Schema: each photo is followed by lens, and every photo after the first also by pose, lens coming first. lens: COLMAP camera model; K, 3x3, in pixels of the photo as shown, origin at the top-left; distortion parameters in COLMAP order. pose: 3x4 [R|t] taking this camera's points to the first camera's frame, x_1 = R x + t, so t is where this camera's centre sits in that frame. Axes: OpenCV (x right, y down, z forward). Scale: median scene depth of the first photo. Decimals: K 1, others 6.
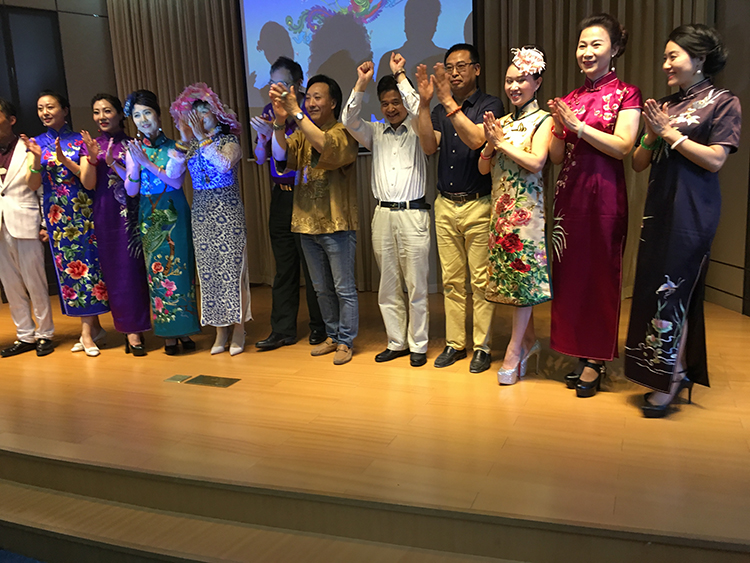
lens RADIAL K [[643.2, 0, 375.0], [0, 643.2, 281.5], [0, 0, 1]] dist [0.098730, -0.121214]
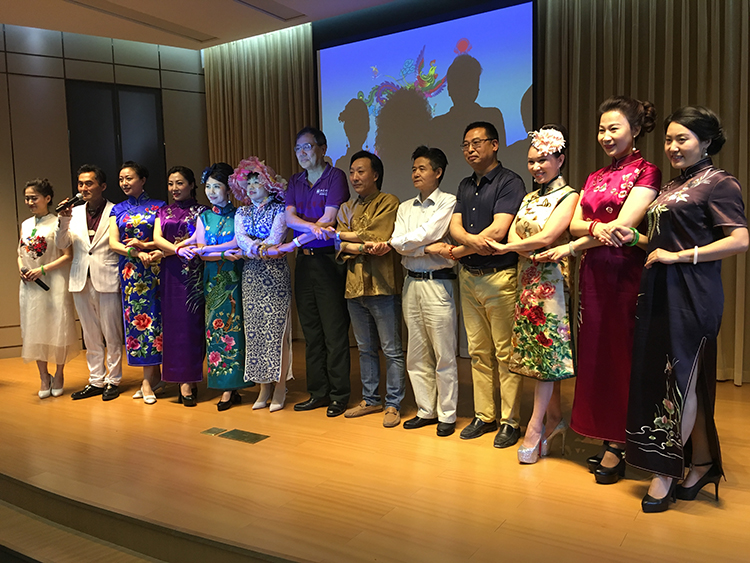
lens RADIAL K [[643.2, 0, 375.0], [0, 643.2, 281.5], [0, 0, 1]] dist [0.098730, -0.121214]
pose [[0.986665, 0.035146, -0.158922, 0.110760], [-0.048580, 0.995493, -0.081449, -0.018611], [0.155344, 0.088083, 0.983926, -0.015250]]
